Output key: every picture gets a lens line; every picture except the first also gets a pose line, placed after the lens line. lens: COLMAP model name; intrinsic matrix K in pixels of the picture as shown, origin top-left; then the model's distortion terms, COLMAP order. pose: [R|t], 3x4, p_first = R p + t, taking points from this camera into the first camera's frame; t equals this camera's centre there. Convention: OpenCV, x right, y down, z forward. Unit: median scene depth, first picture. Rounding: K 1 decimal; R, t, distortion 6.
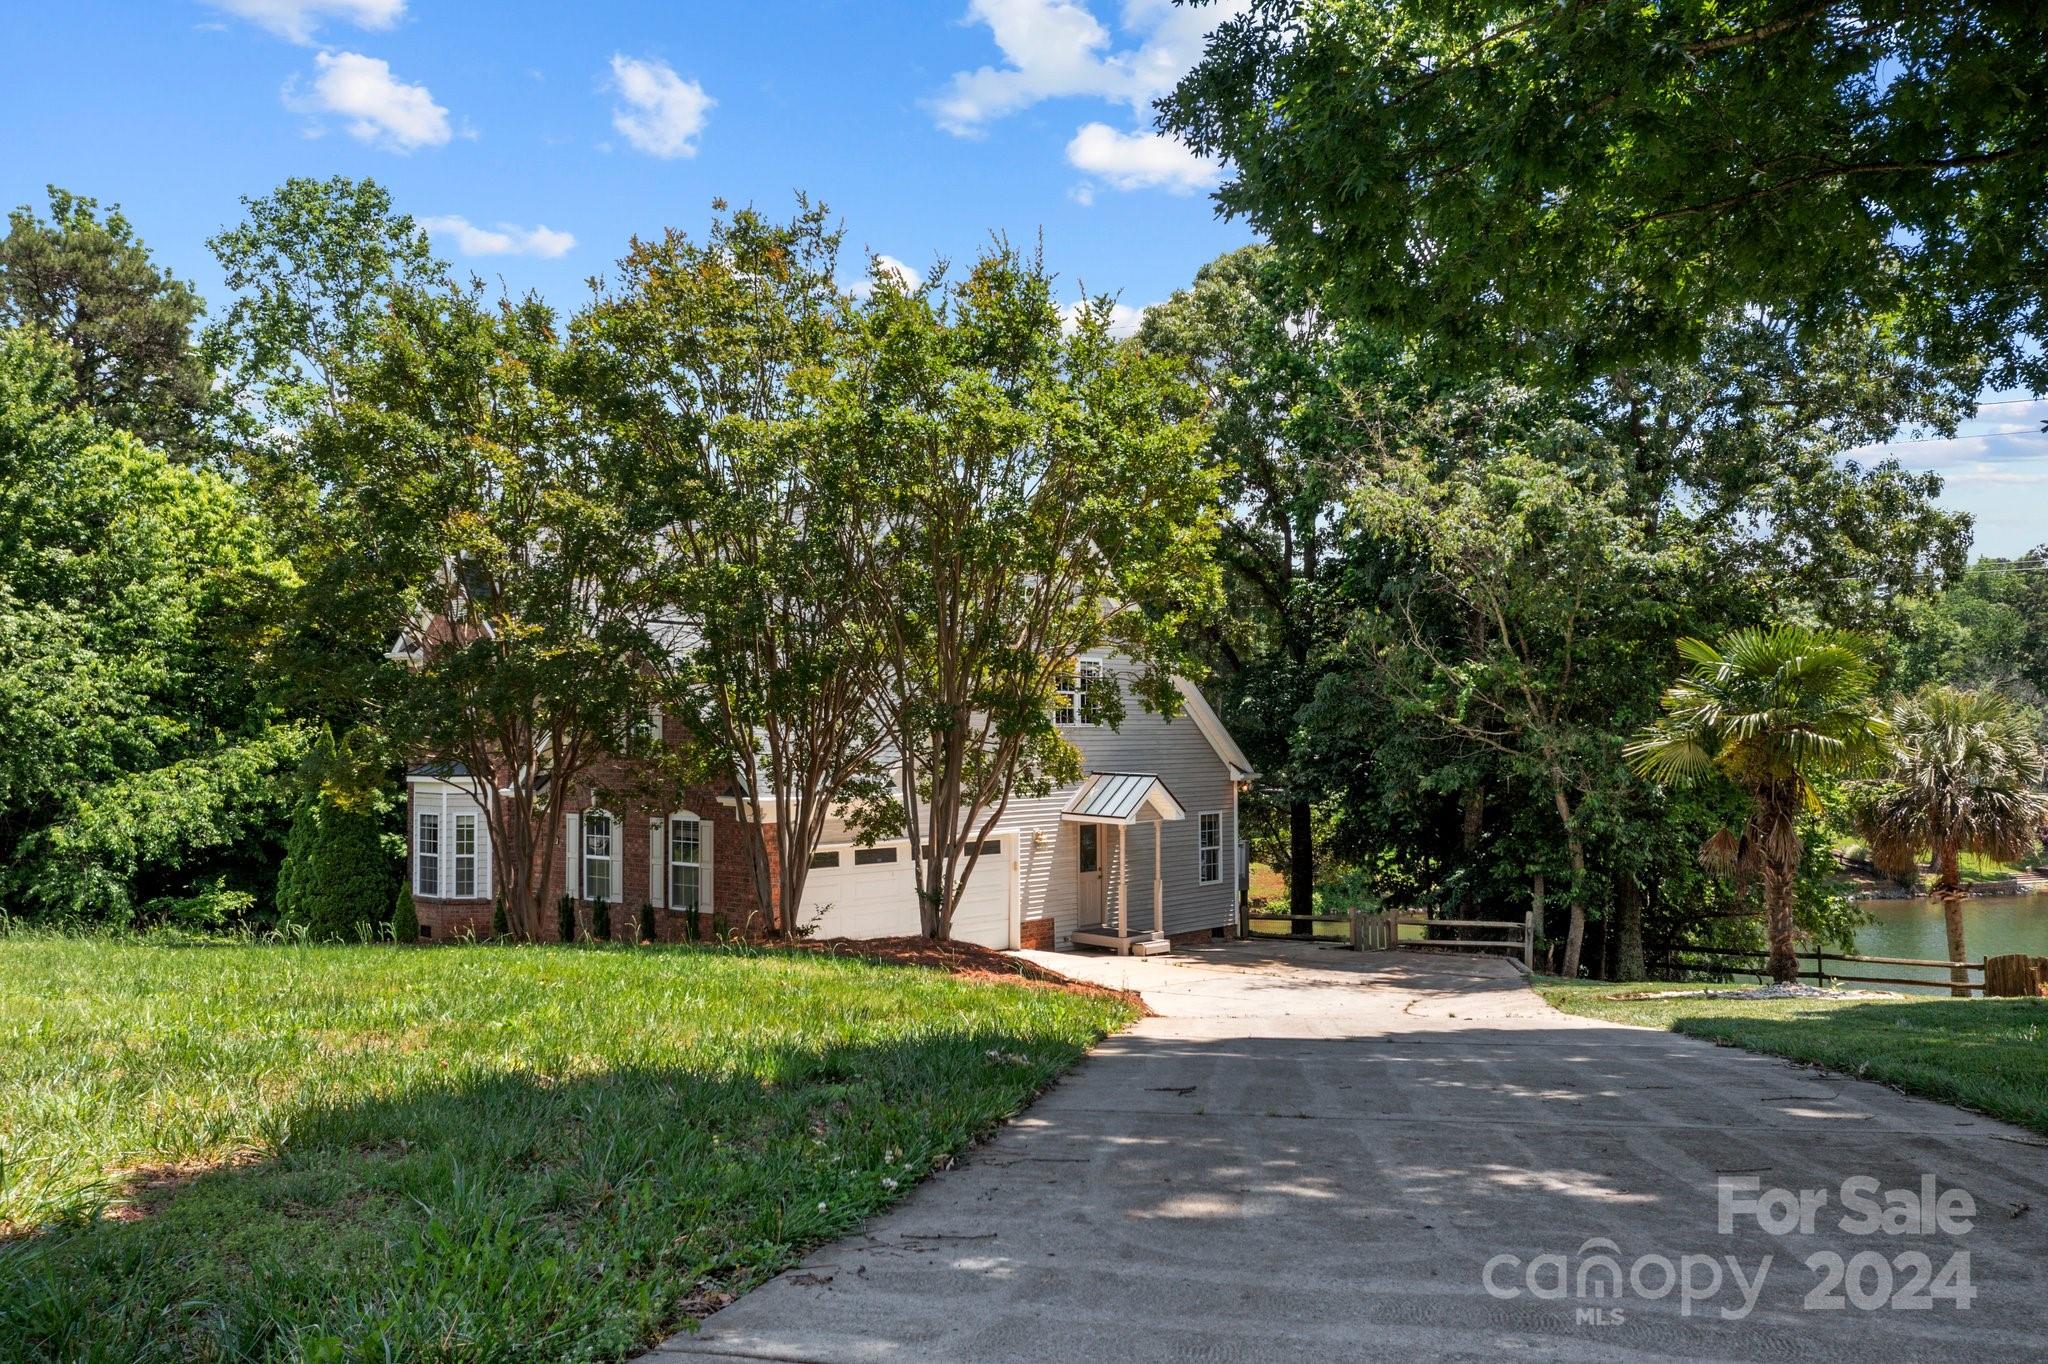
lens RADIAL K [[1632.2, 0, 1020.5], [0, 1632.2, 662.7], [0, 0, 1]] dist [-0.002058, 0.008219]
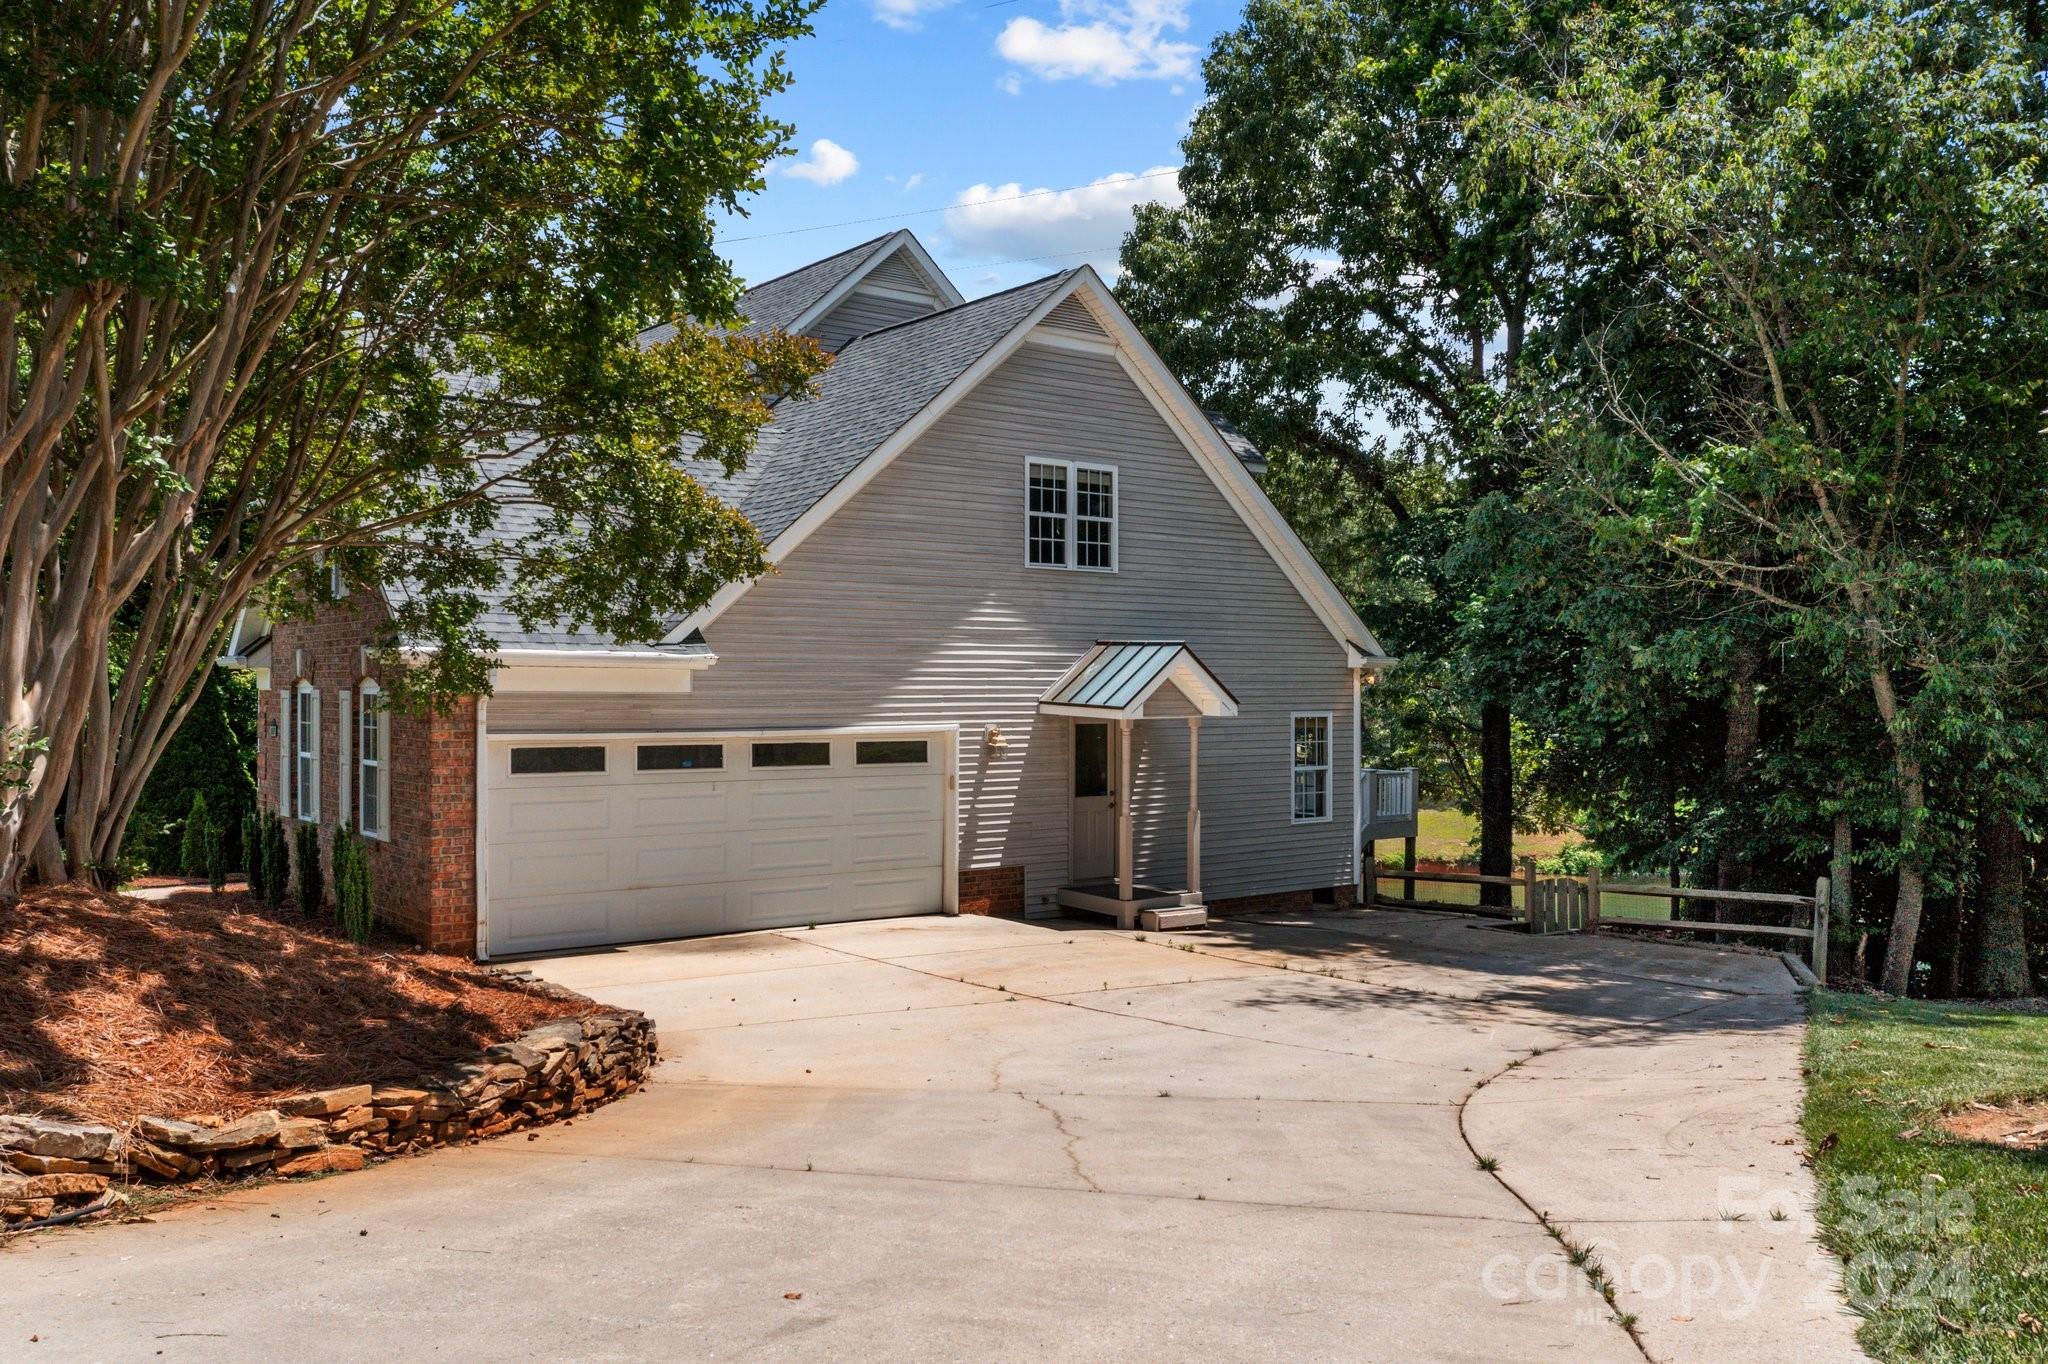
lens RADIAL K [[1632.2, 0, 1020.5], [0, 1632.2, 662.7], [0, 0, 1]] dist [-0.002058, 0.008219]
pose [[0.984392, 0.005442, -0.175904, 0.129685], [-0.000261, 0.999566, 0.029461, 0.057479], [0.175988, -0.028955, 0.983966, 0.370335]]
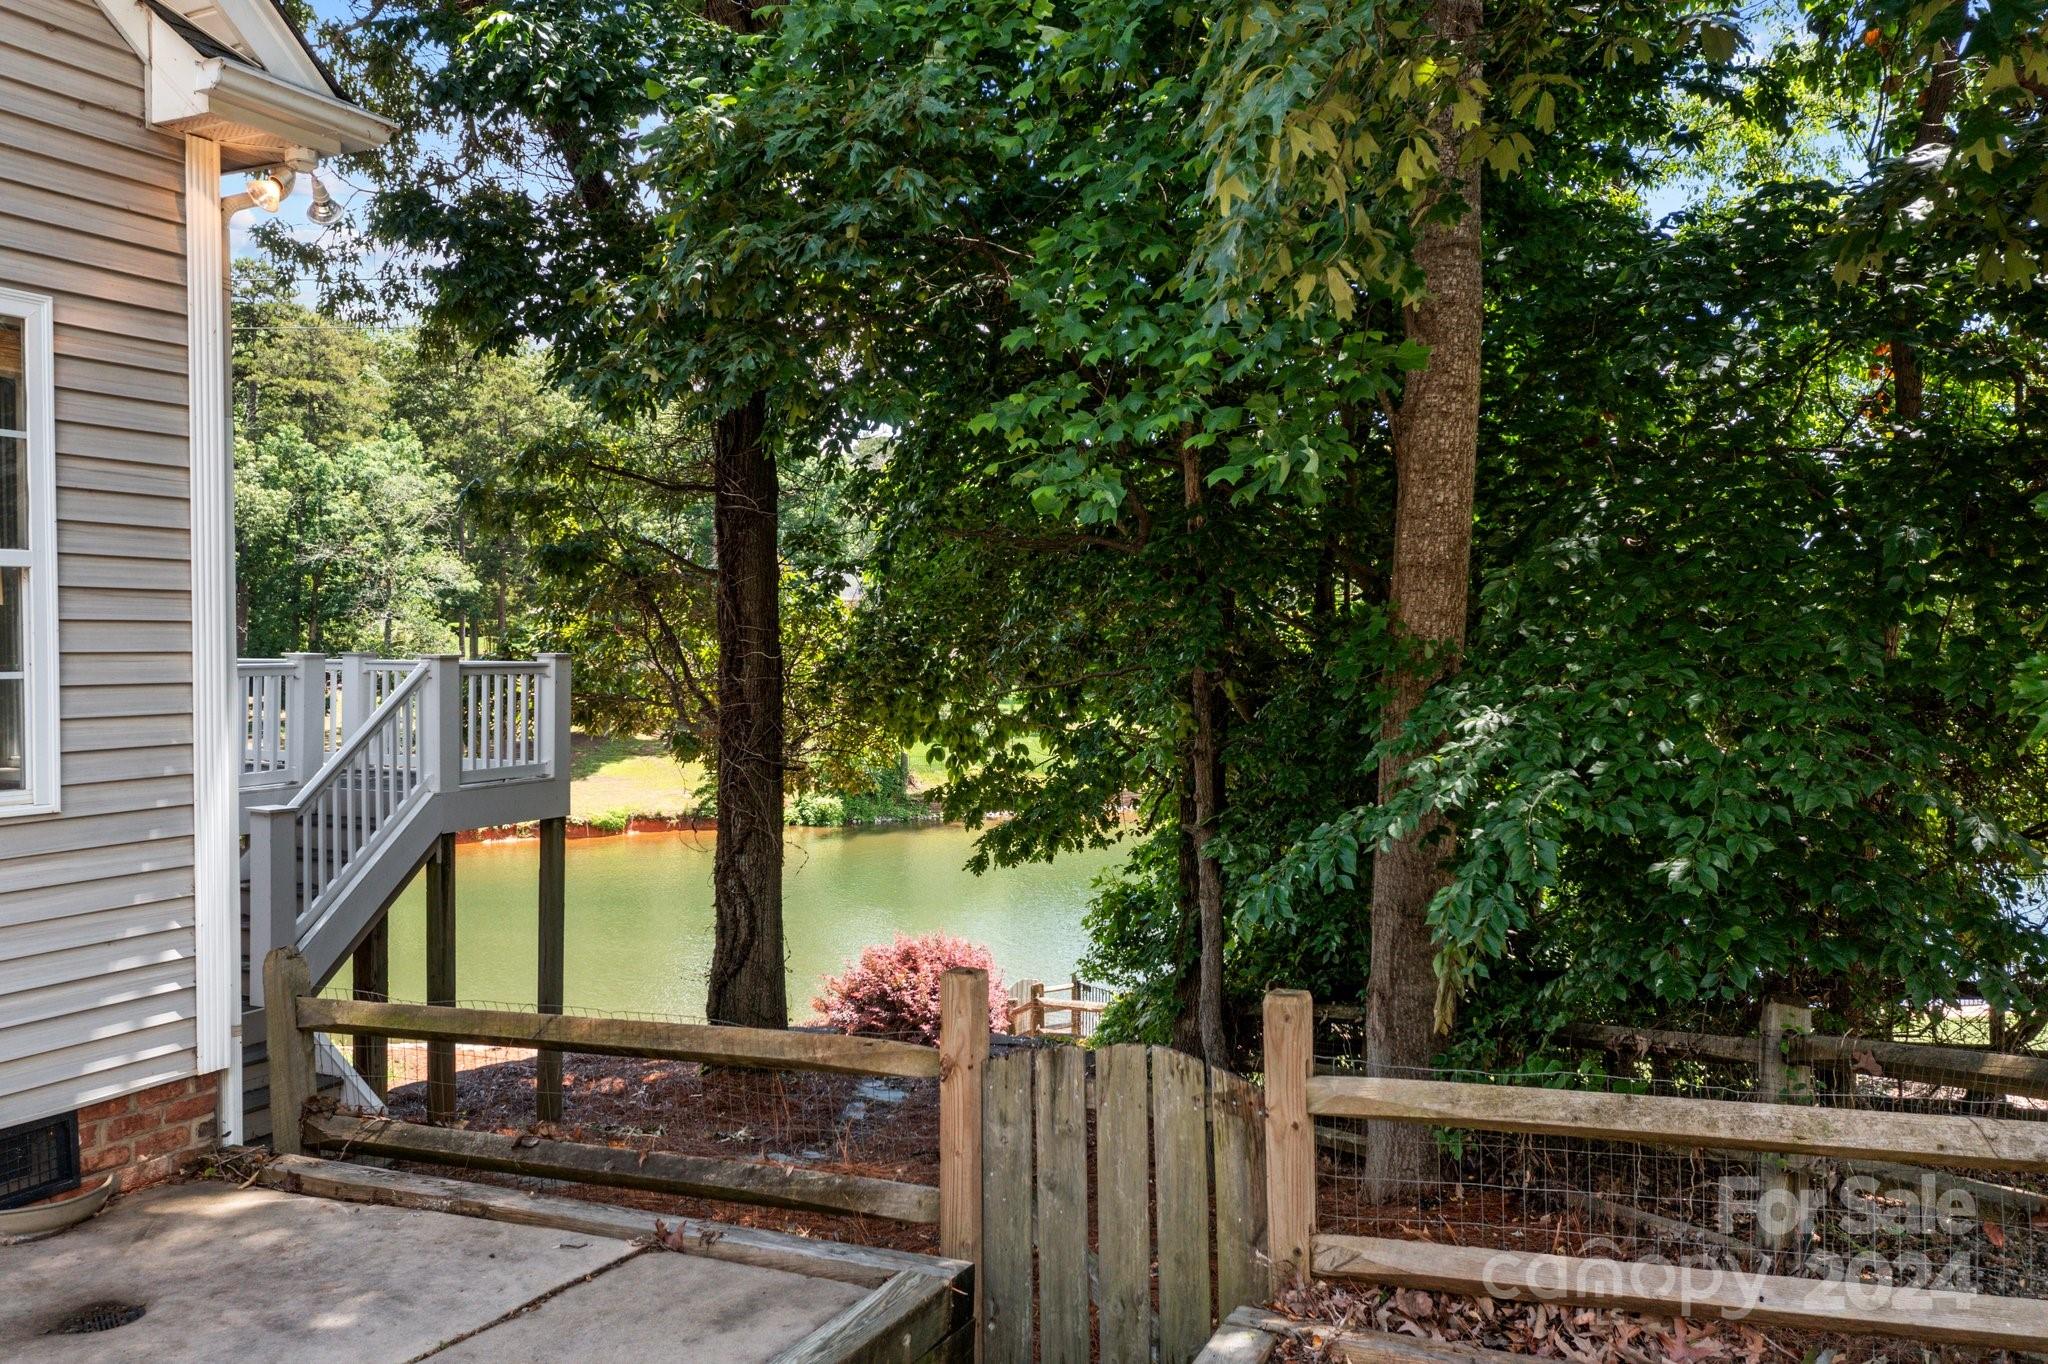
lens RADIAL K [[1632.2, 0, 1020.5], [0, 1632.2, 662.7], [0, 0, 1]] dist [-0.002058, 0.008219]
pose [[0.958653, -0.000517, 0.284577, 0.183929], [-0.016138, 0.998290, 0.056176, 0.126341], [-0.284119, -0.058446, 0.957006, 0.944152]]
